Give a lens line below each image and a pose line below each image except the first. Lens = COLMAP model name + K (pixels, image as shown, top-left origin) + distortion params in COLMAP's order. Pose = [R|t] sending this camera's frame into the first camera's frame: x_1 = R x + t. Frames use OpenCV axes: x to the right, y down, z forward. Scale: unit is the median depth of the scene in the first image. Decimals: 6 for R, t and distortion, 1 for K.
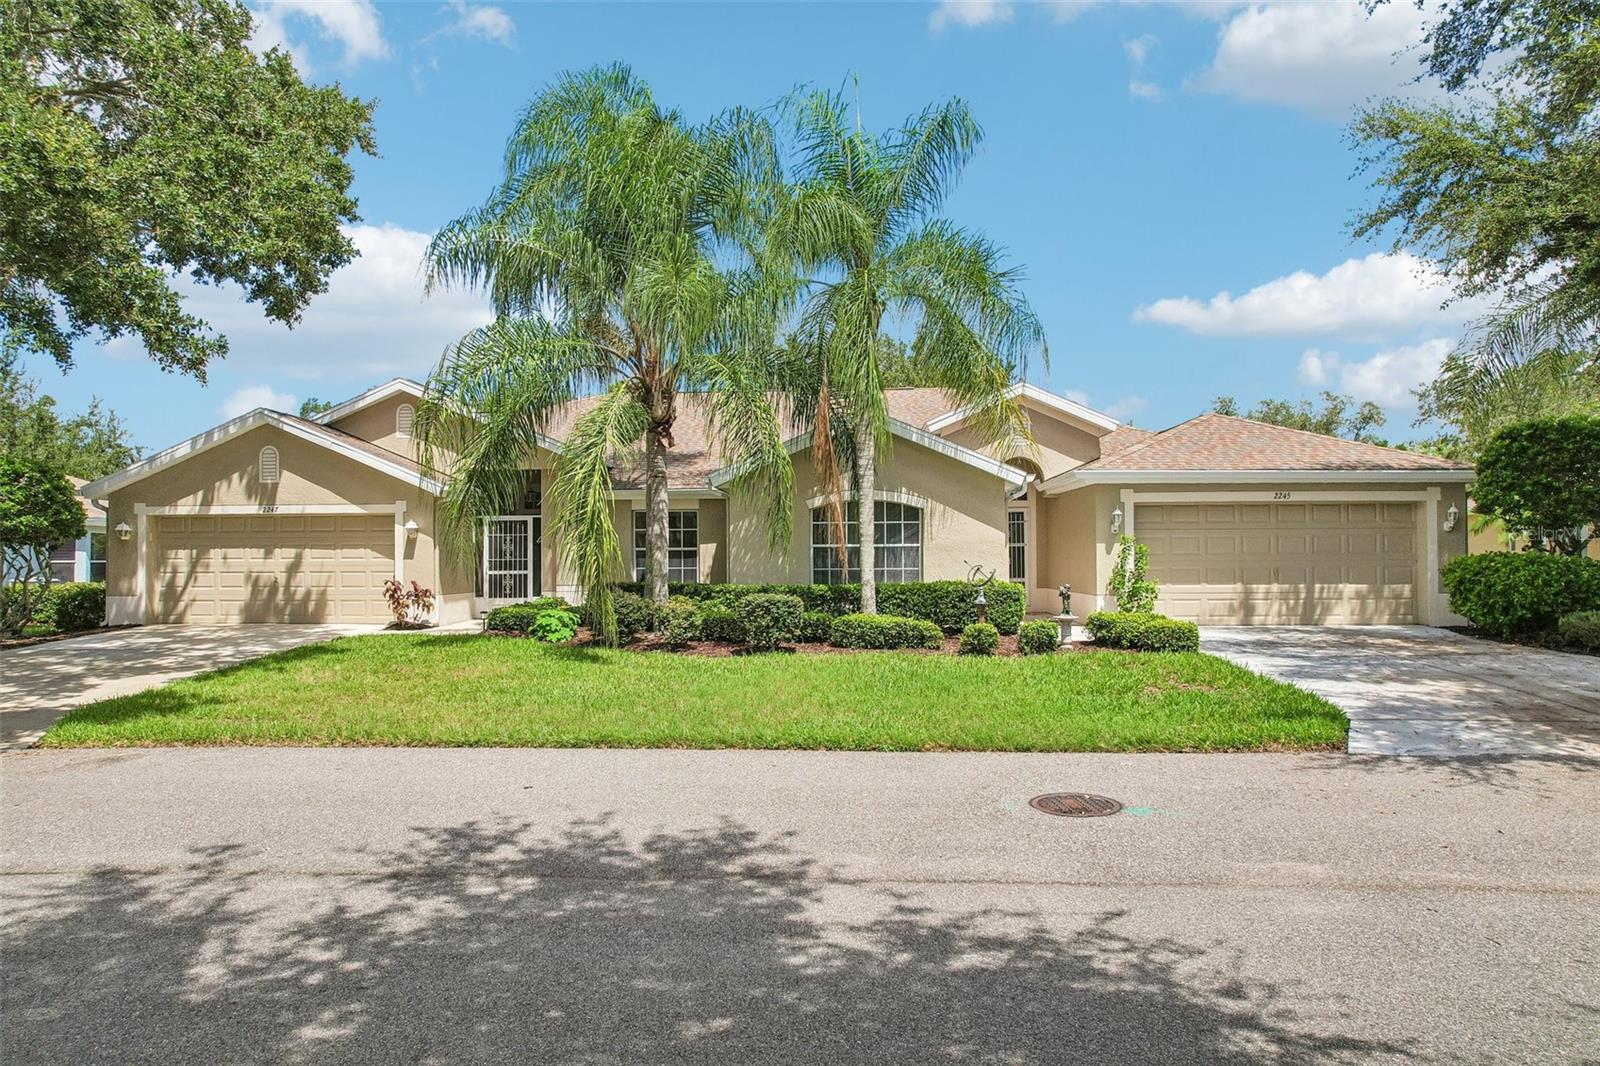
lens RADIAL K [[1040.5, 0, 800.4], [0, 1040.5, 542.0], [0, 0, 1]] dist [-0.059130, 0.044905]
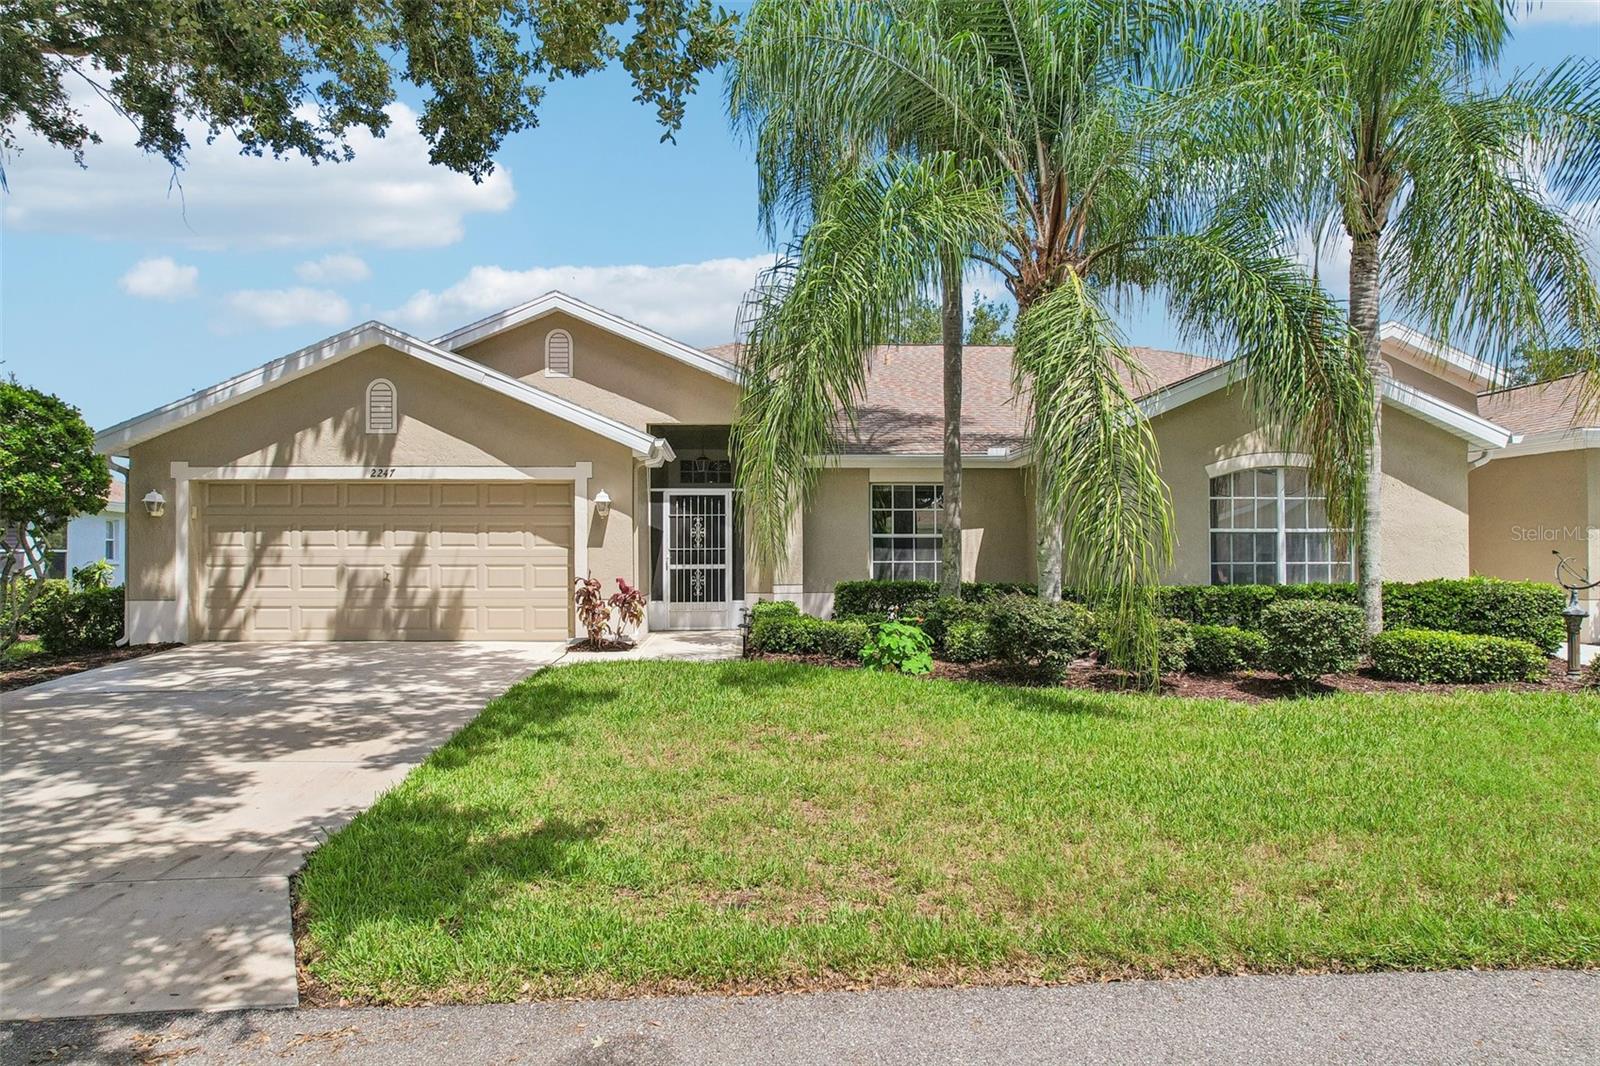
lens RADIAL K [[1040.5, 0, 805.6], [0, 1040.5, 537.5], [0, 0, 1]] dist [-0.059130, 0.044905]
pose [[0.995690, 0.005710, 0.092568, -0.304732], [-0.005560, 0.999983, -0.001879, 0.010677], [-0.092577, 0.001356, 0.995705, 0.301274]]
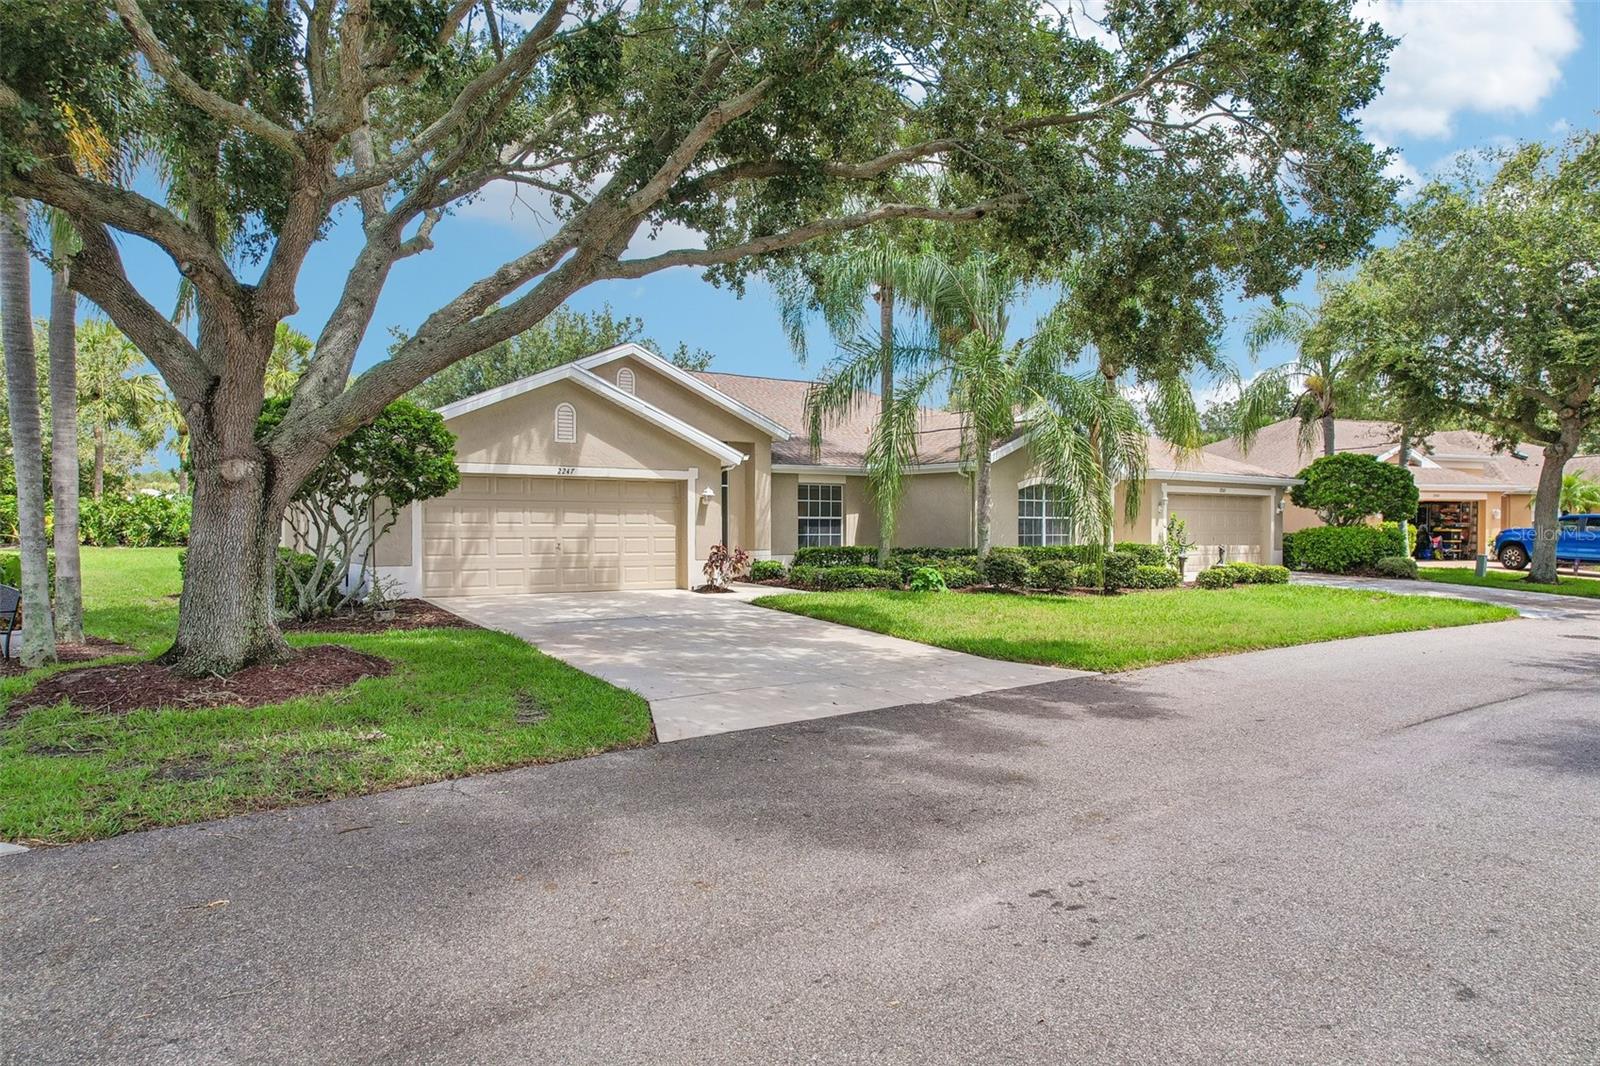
lens RADIAL K [[1040.5, 0, 804.9], [0, 1040.5, 537.8], [0, 0, 1]] dist [-0.059130, 0.044905]
pose [[0.780925, -0.000193, 0.624625, -0.959653], [-0.014043, 0.999742, 0.017866, 0.009227], [-0.624467, -0.022724, 0.780721, 0.123475]]
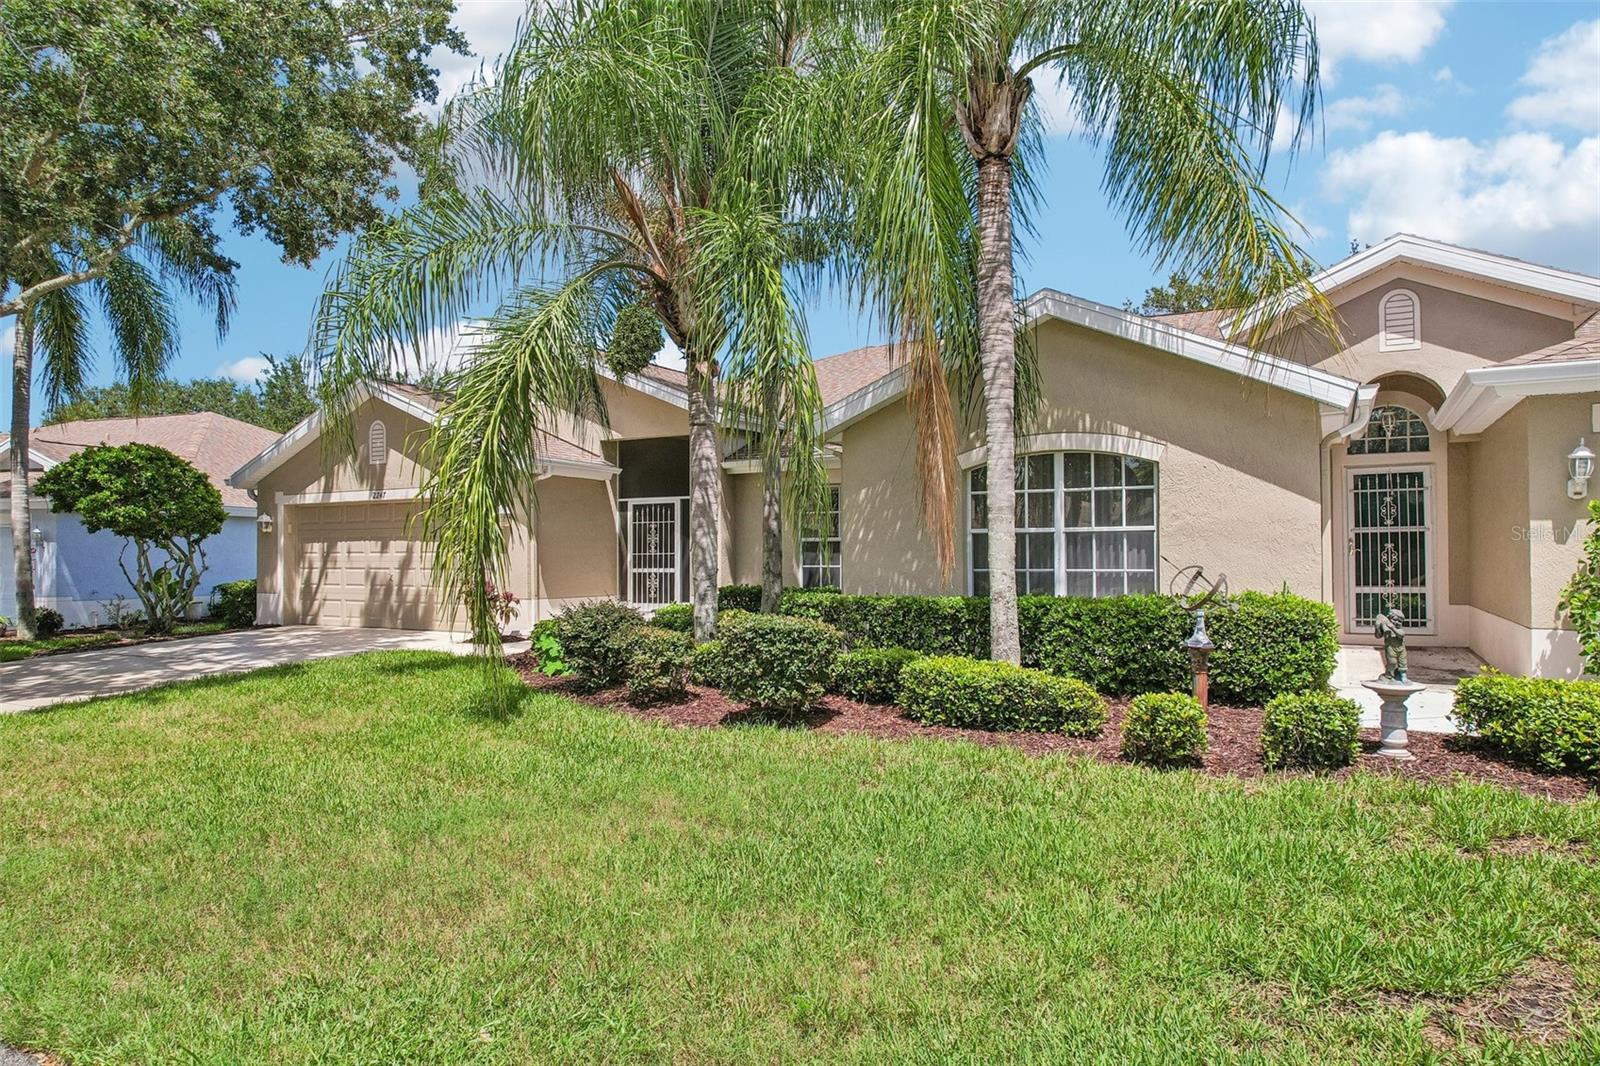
lens RADIAL K [[1040.5, 0, 795.0], [0, 1040.5, 526.9], [0, 0, 1]] dist [-0.059130, 0.044905]
pose [[0.900574, -0.010873, -0.434566, 0.167550], [0.006440, 0.999911, -0.011671, 0.007061], [0.434654, 0.007712, 0.900564, 0.385953]]
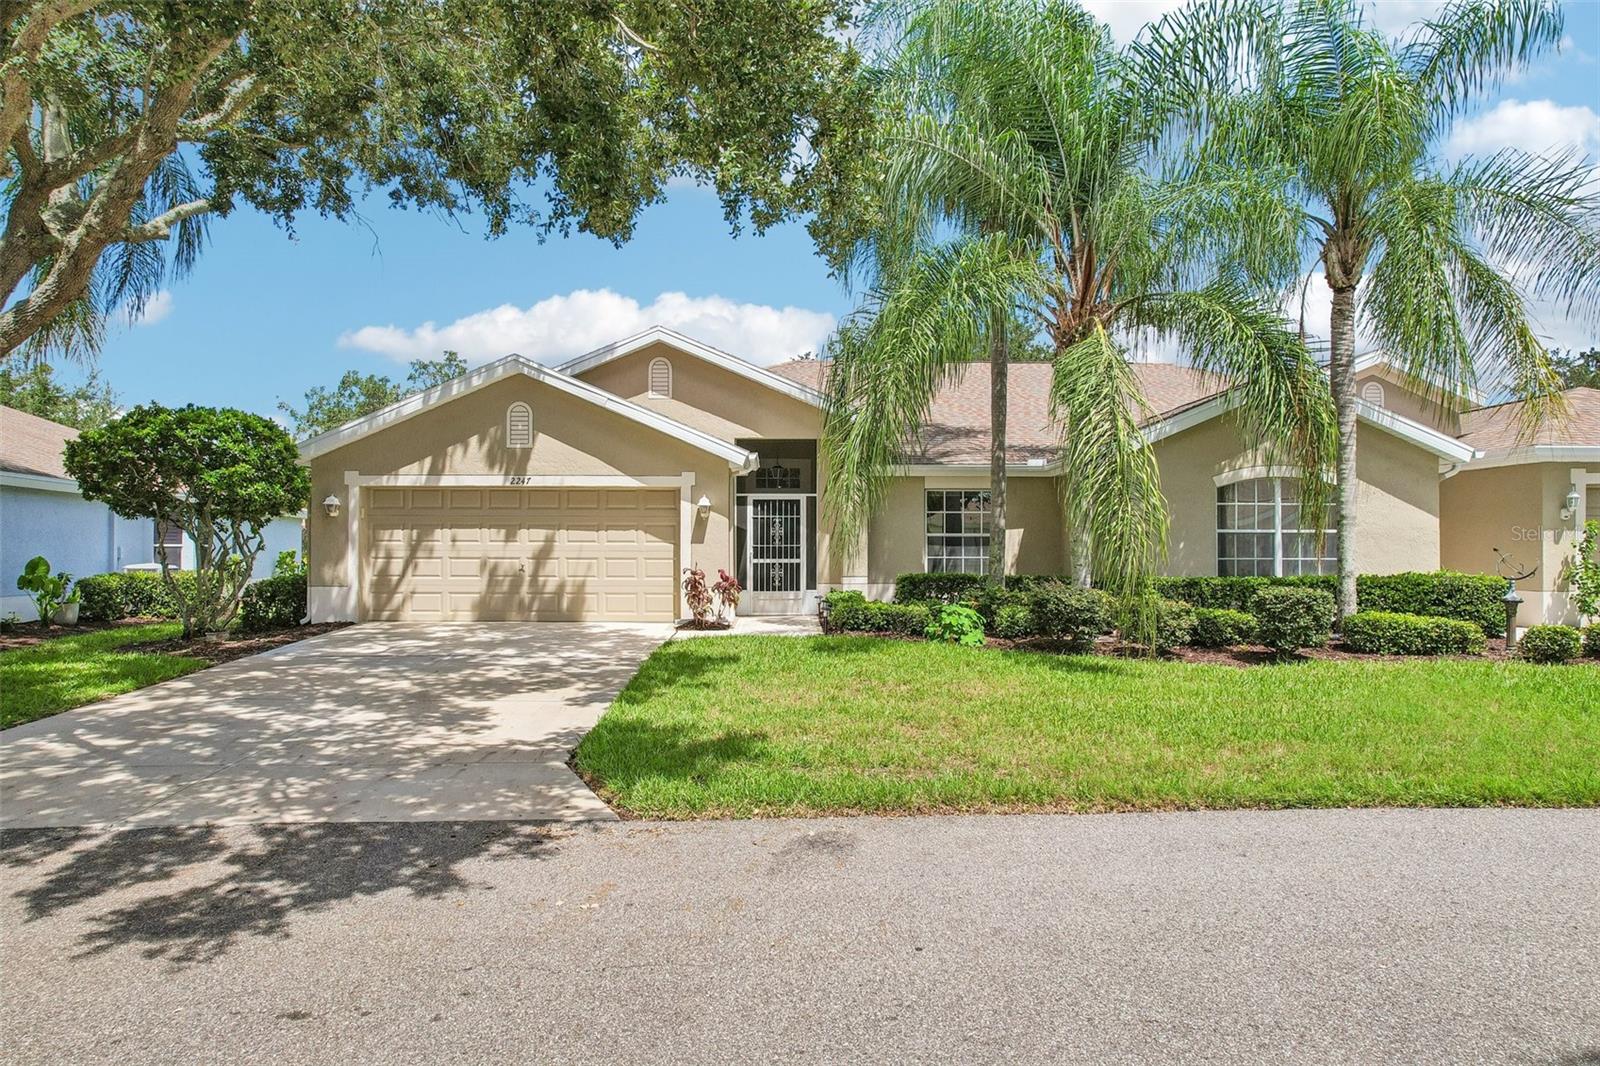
lens RADIAL K [[1040.5, 0, 806.6], [0, 1040.5, 533.1], [0, 0, 1]] dist [-0.059130, 0.044905]
pose [[0.997847, 0.009303, 0.064926, -0.347480], [-0.008959, 0.999944, -0.005590, 0.012196], [-0.064975, 0.004996, 0.997874, 0.173972]]
